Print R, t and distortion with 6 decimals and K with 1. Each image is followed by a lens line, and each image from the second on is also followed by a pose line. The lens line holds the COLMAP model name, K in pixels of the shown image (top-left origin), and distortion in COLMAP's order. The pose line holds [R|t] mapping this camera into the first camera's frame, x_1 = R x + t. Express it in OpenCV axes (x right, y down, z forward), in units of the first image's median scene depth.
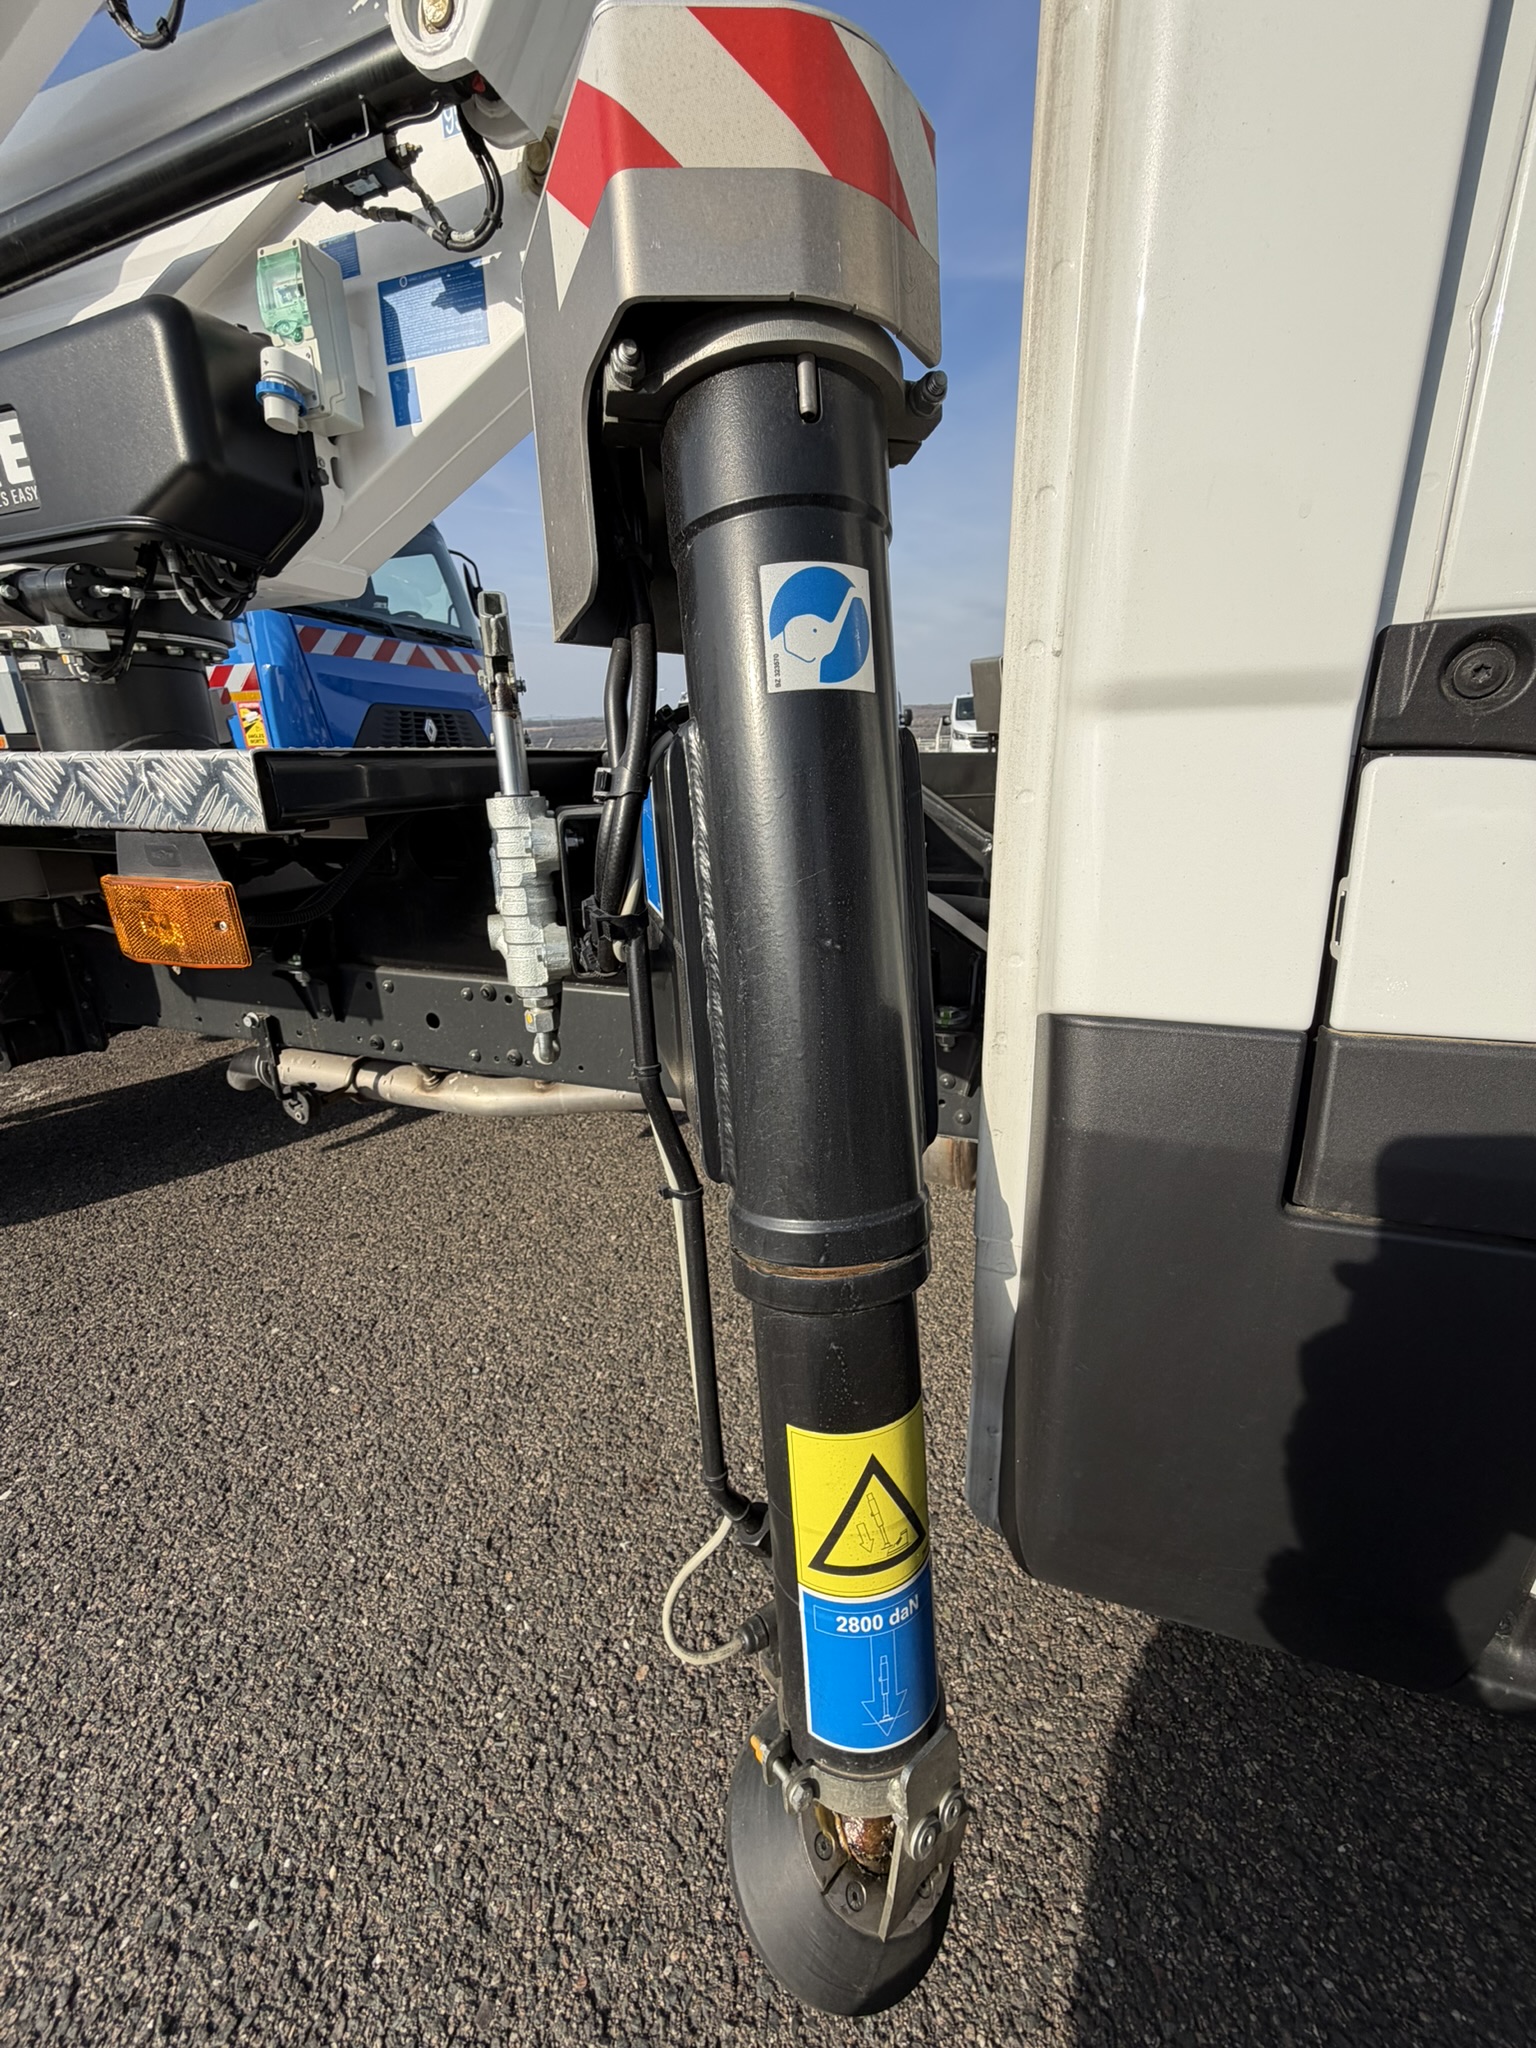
lens RADIAL K [[823.1, 0, 768.0], [0, 823.1, 1024.0], [0, 0, 1]] dist [0.001943, 0.000356]
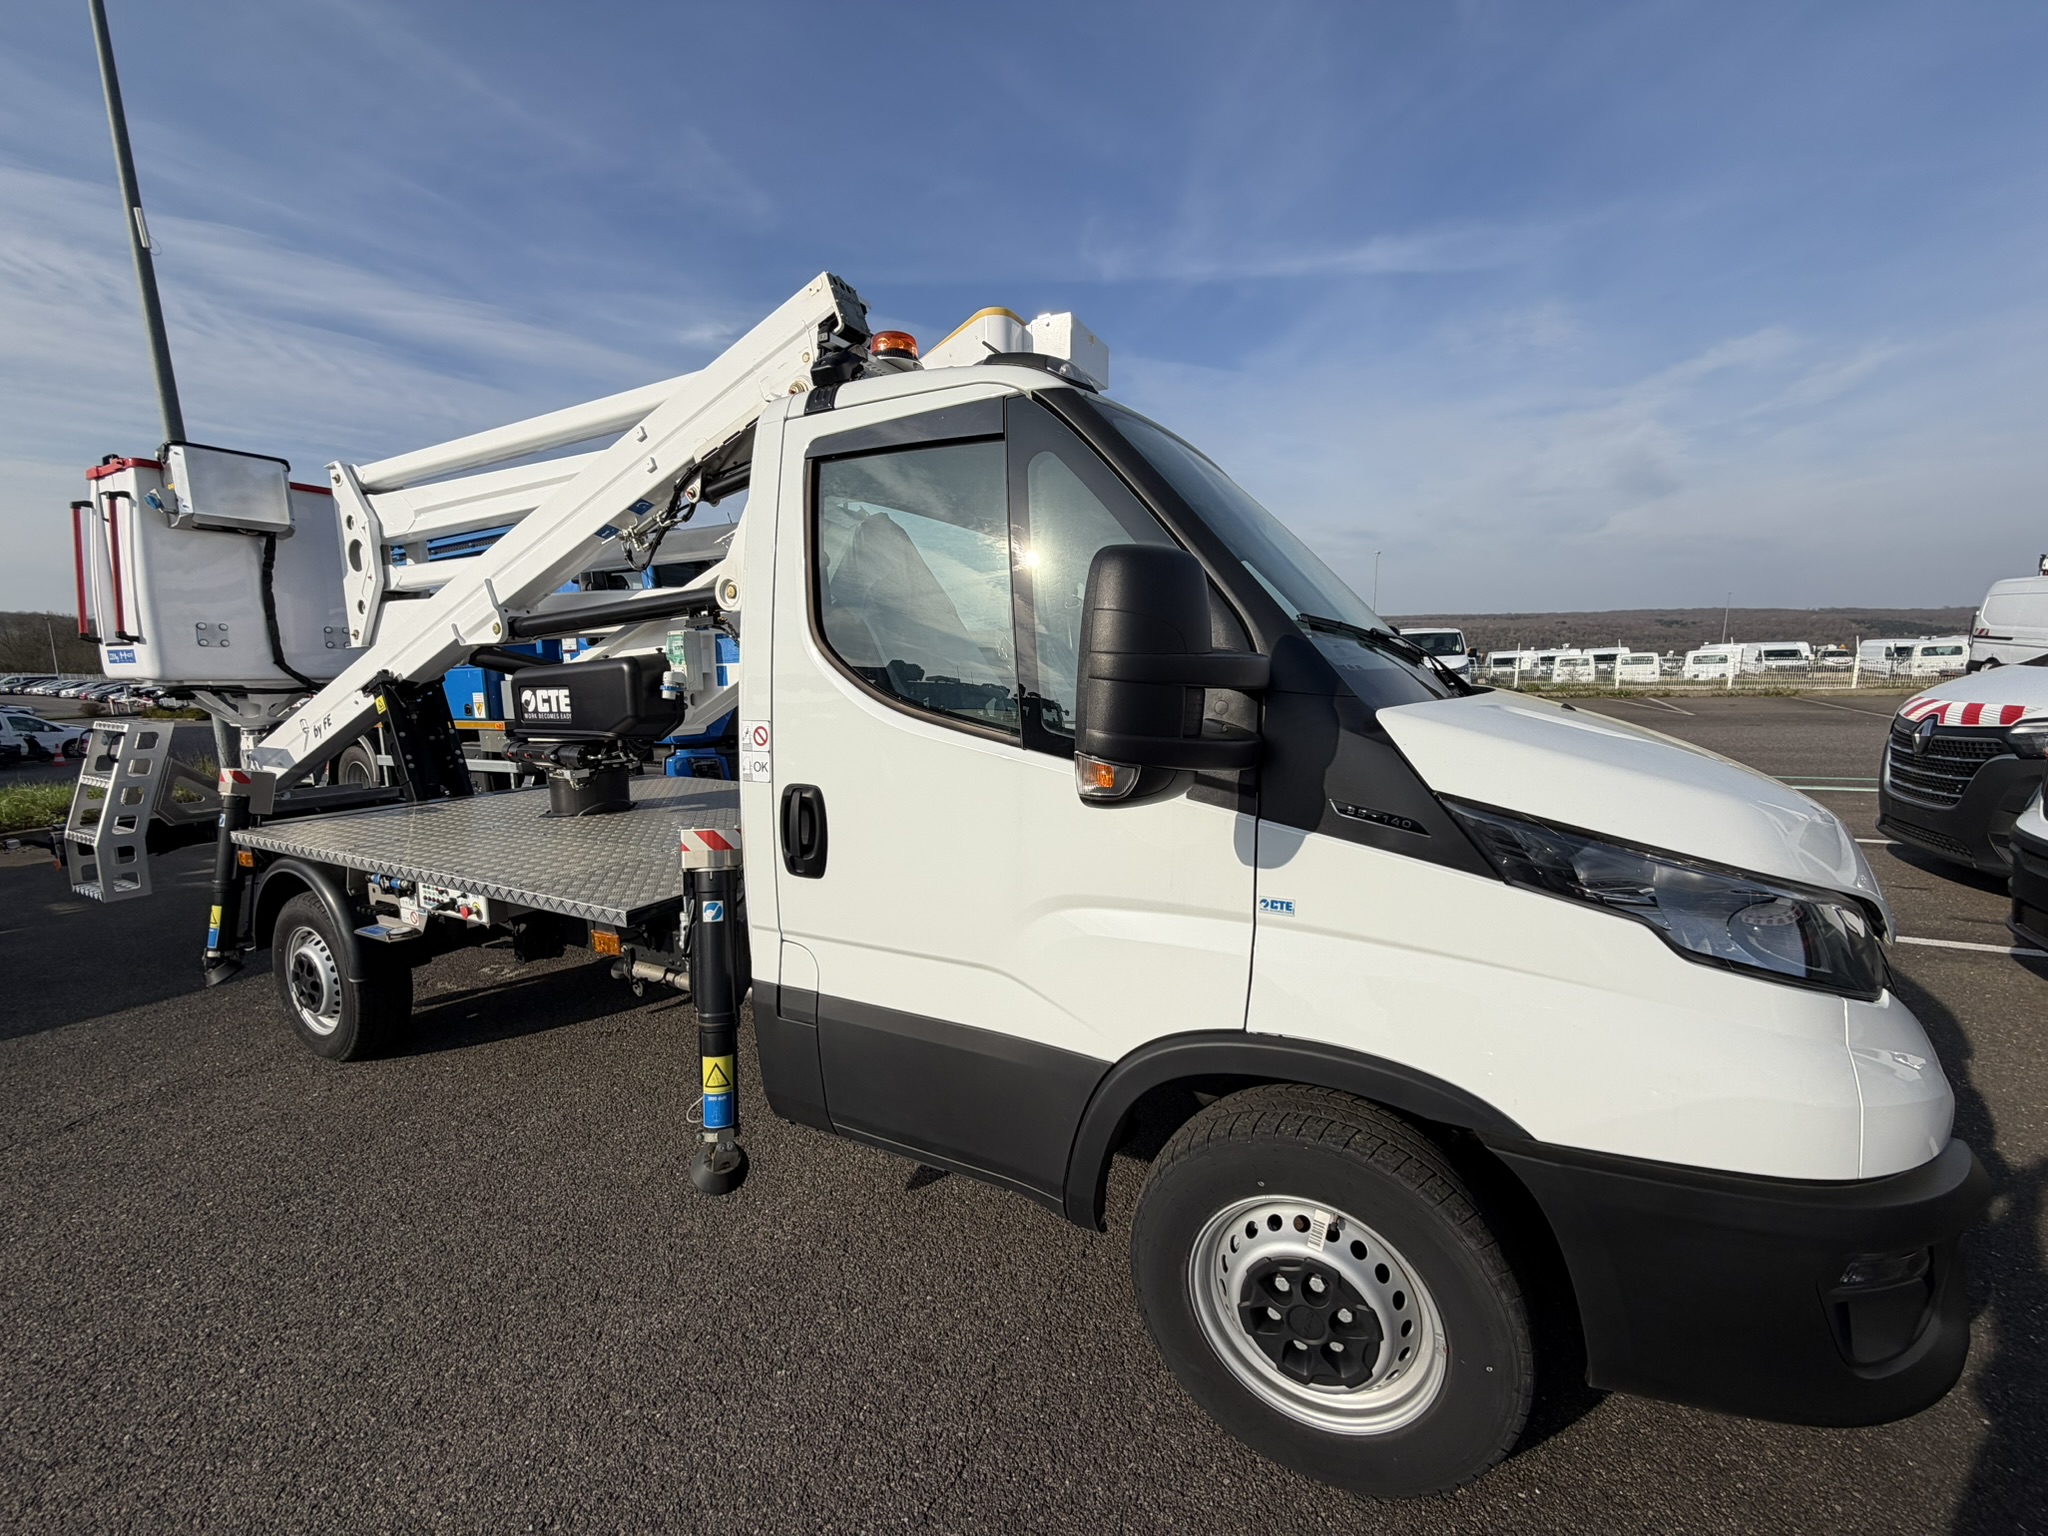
lens RADIAL K [[814.1, 0, 1022.3], [0, 814.1, 772.6], [0, 0, 1]] dist [-0.000077, 0.000605]
pose [[0.991420, 0.020216, -0.129146, 0.717647], [-0.043838, 0.982175, -0.182787, -0.113891], [0.123148, 0.186880, 0.974633, -1.107961]]
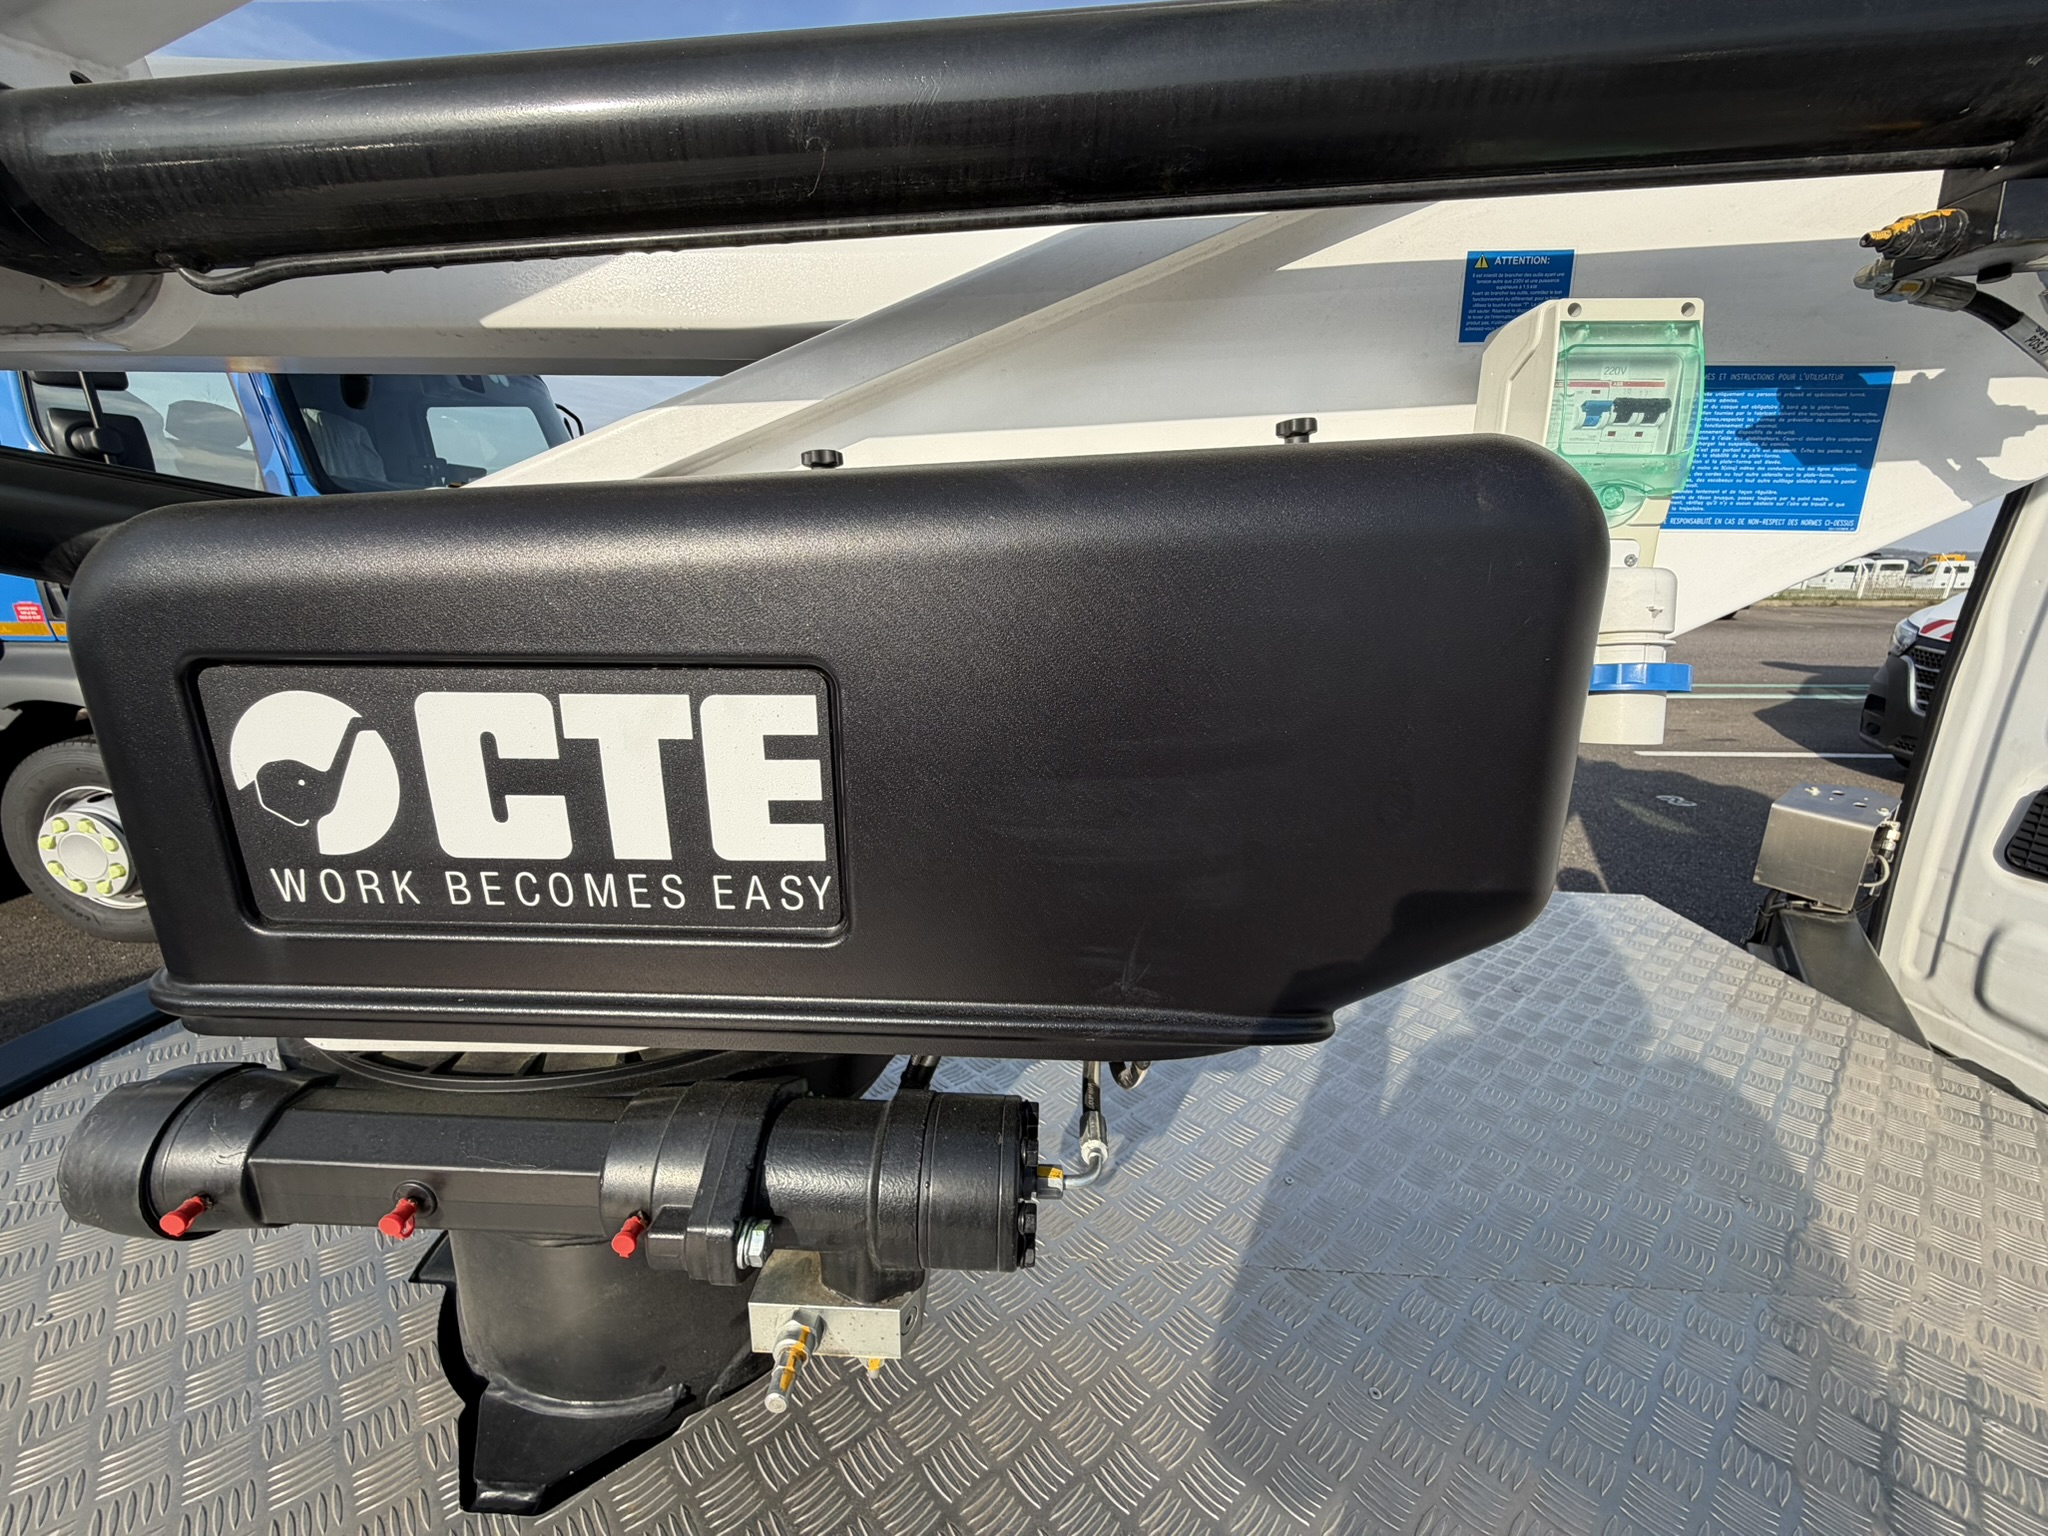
lens RADIAL K [[814.1, 0, 1022.3], [0, 814.1, 772.6], [0, 0, 1]] dist [-0.000077, 0.000605]
pose [[0.951252, -0.048955, 0.304505, -0.917355], [0.069735, 0.995893, -0.057737, -0.673704], [-0.300428, 0.076157, 0.950759, 0.689422]]
